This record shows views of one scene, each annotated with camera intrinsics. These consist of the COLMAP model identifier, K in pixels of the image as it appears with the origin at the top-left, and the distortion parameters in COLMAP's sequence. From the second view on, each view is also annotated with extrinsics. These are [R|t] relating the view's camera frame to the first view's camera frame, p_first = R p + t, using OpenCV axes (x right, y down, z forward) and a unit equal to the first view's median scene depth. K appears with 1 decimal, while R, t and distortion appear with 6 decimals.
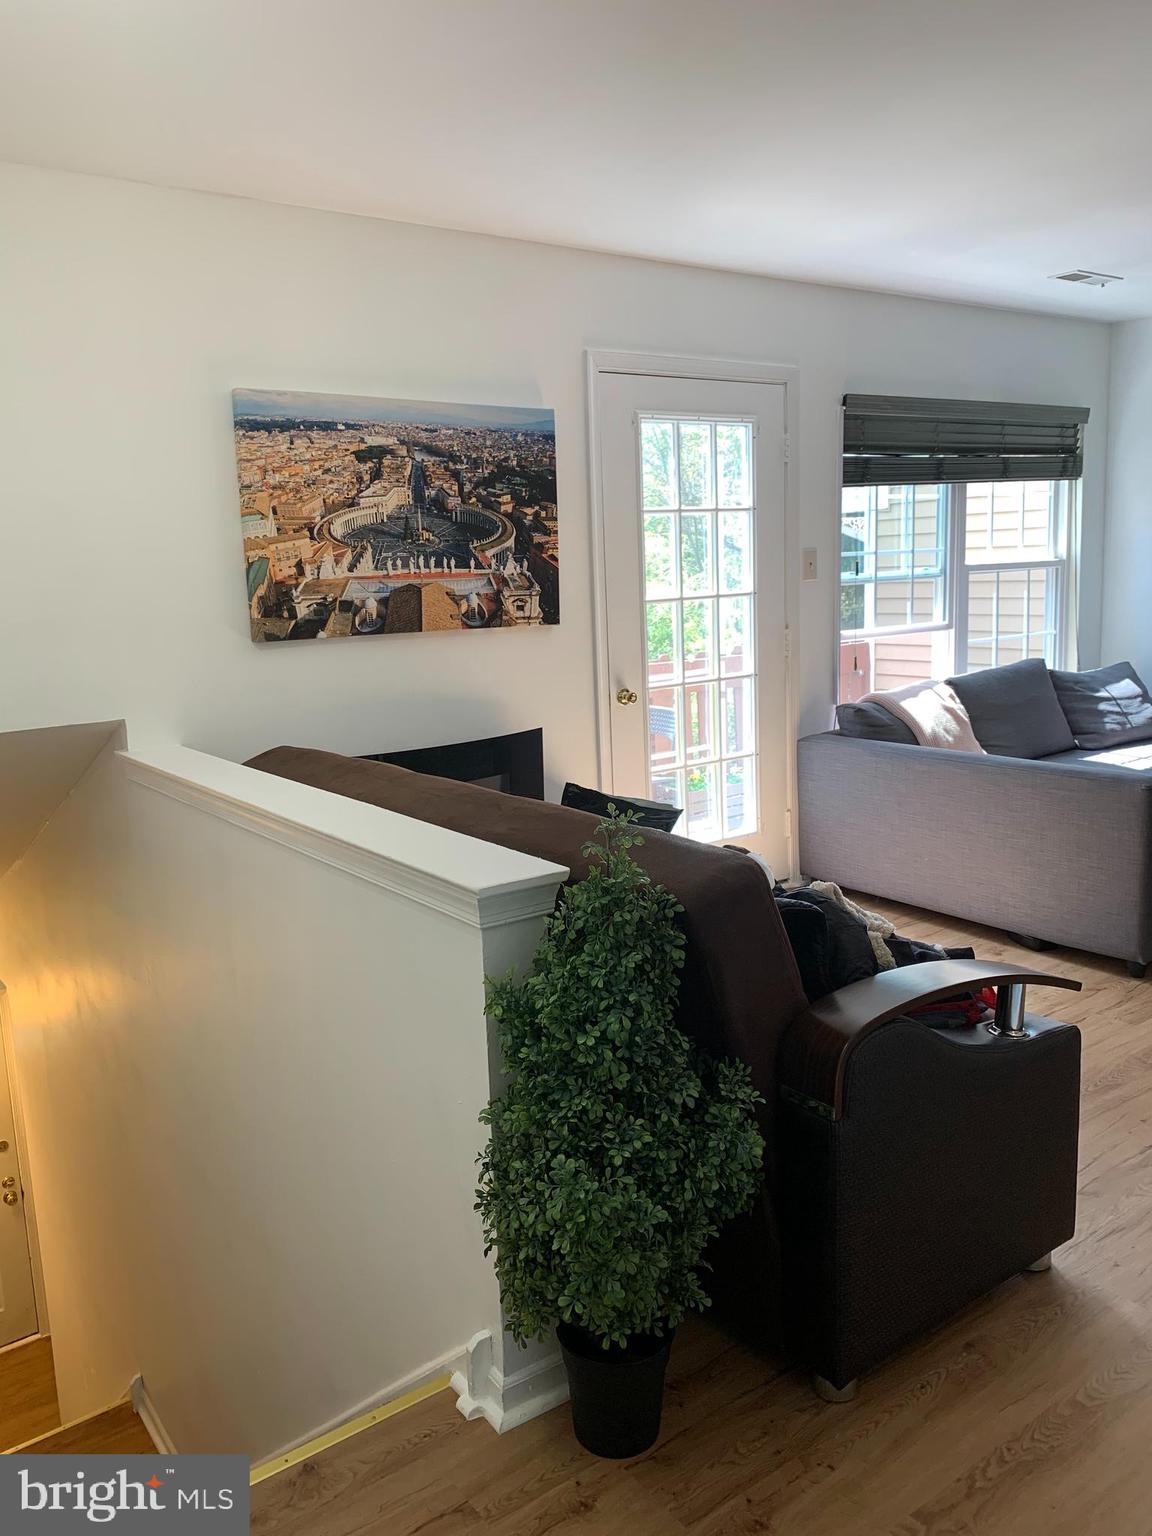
lens RADIAL K [[1199.2, 0, 576.0], [0, 1199.2, 768.0], [0, 0, 1]] dist [0.123286, -0.263688]
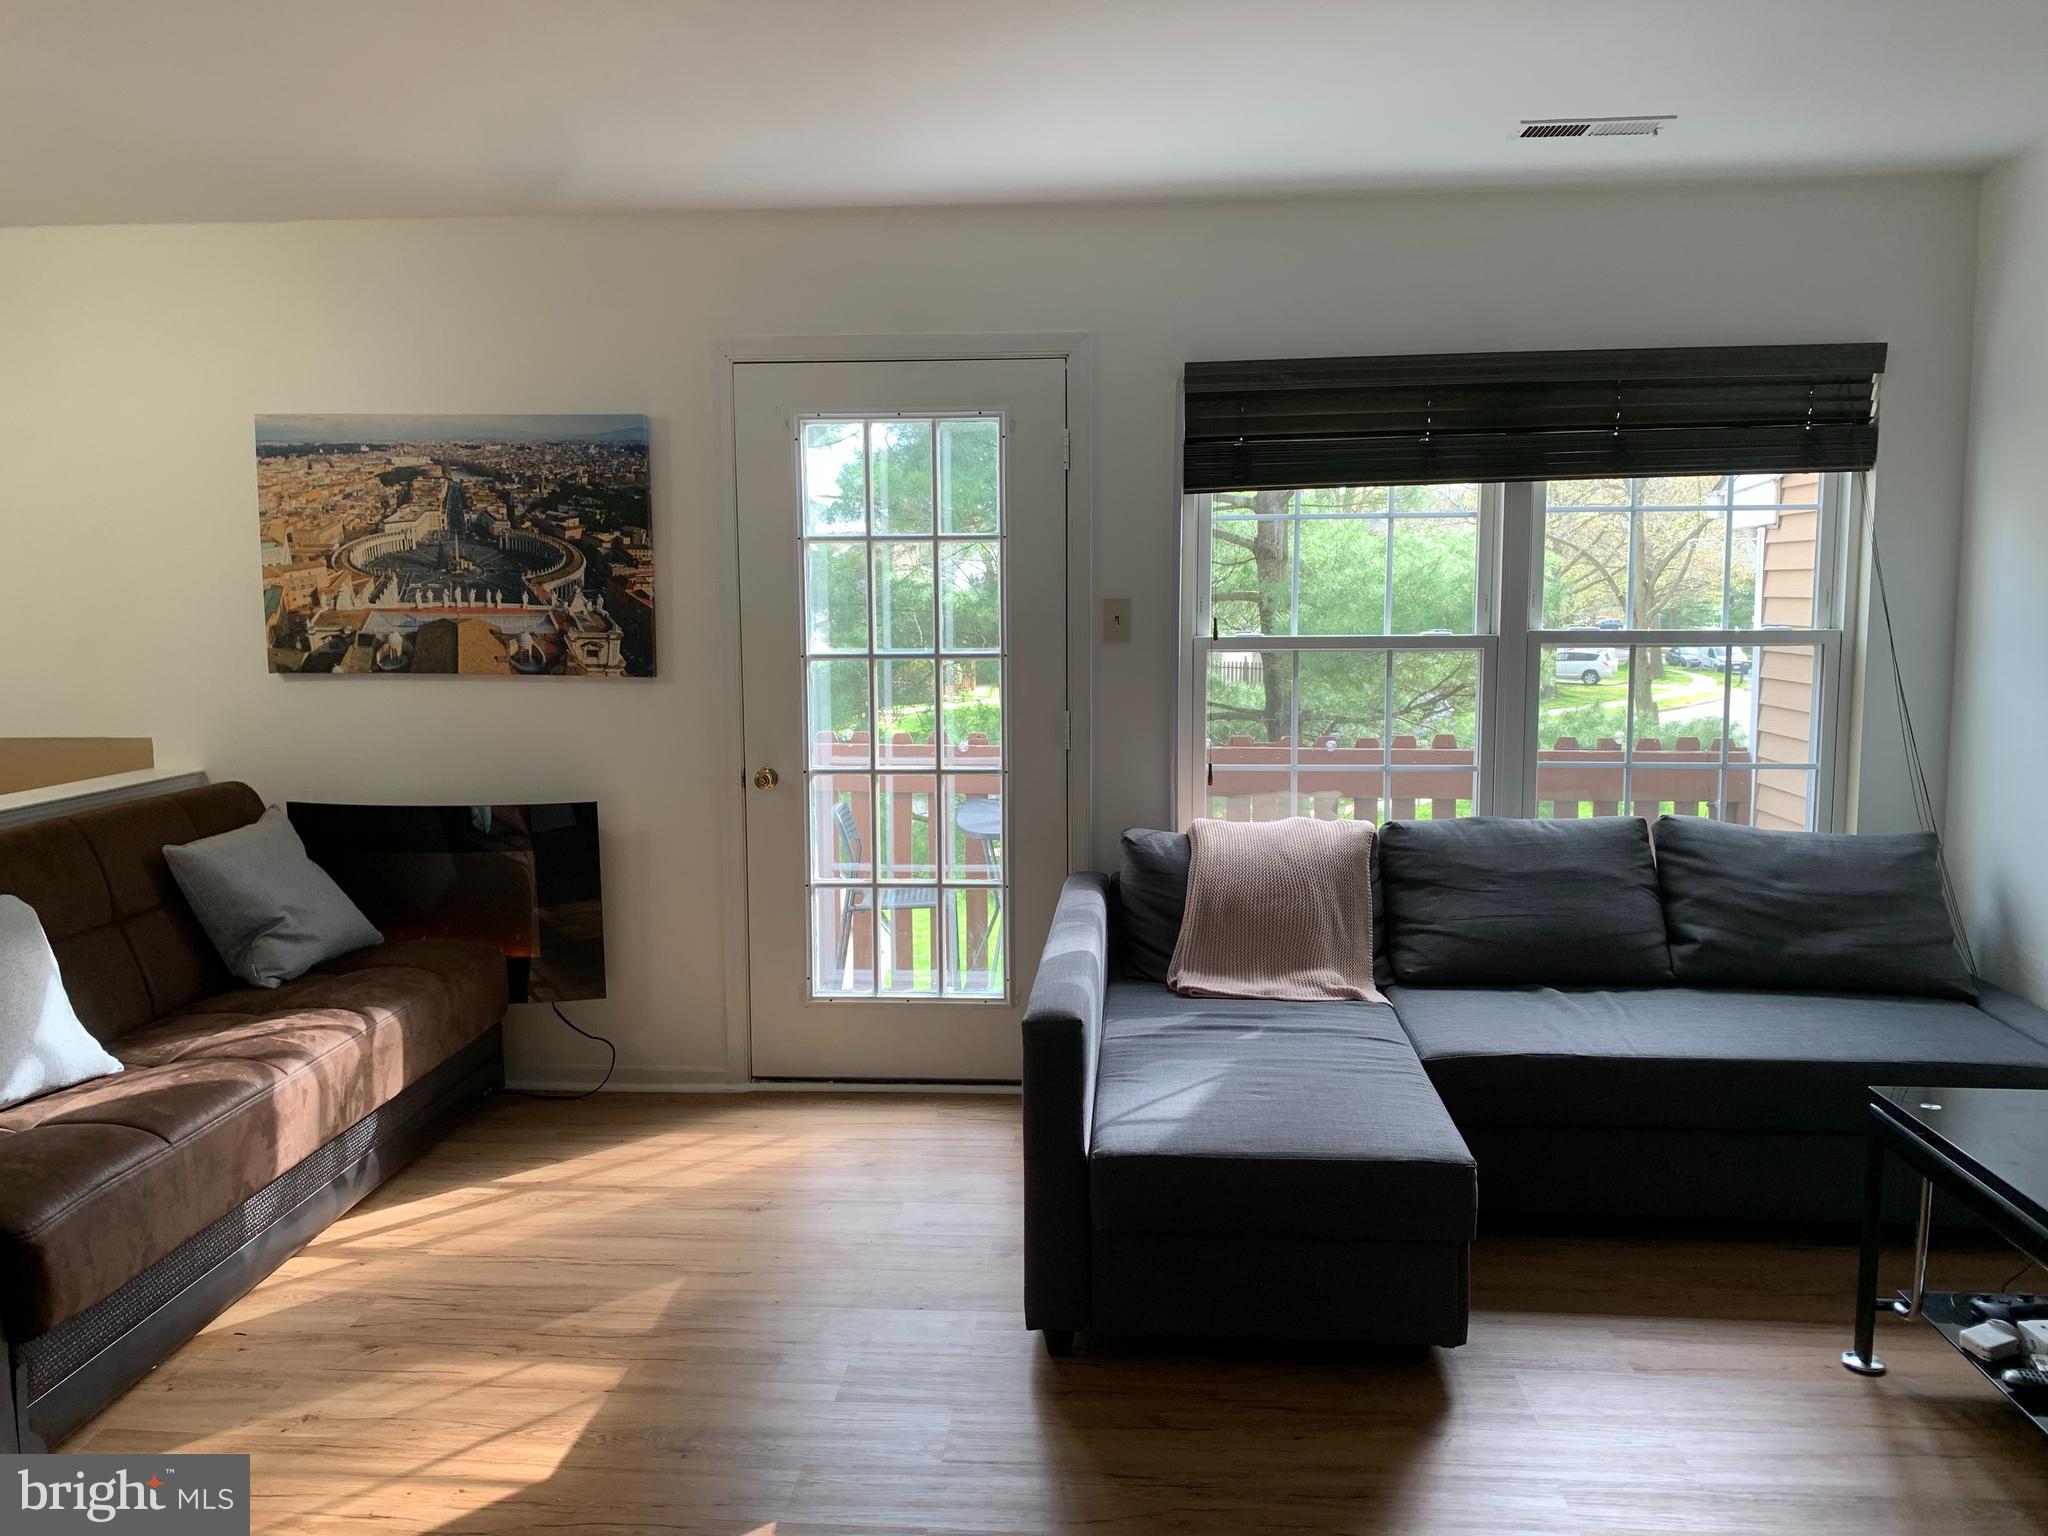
lens RADIAL K [[1598.9, 0, 1024.0], [0, 1598.9, 768.0], [0, 0, 1]] dist [0.123286, -0.263688]
pose [[0.754010, 0.100394, -0.649146, 0.954649], [-0.132849, 0.991136, -0.001026, -0.099222], [0.643289, 0.087012, 0.760663, 0.380353]]
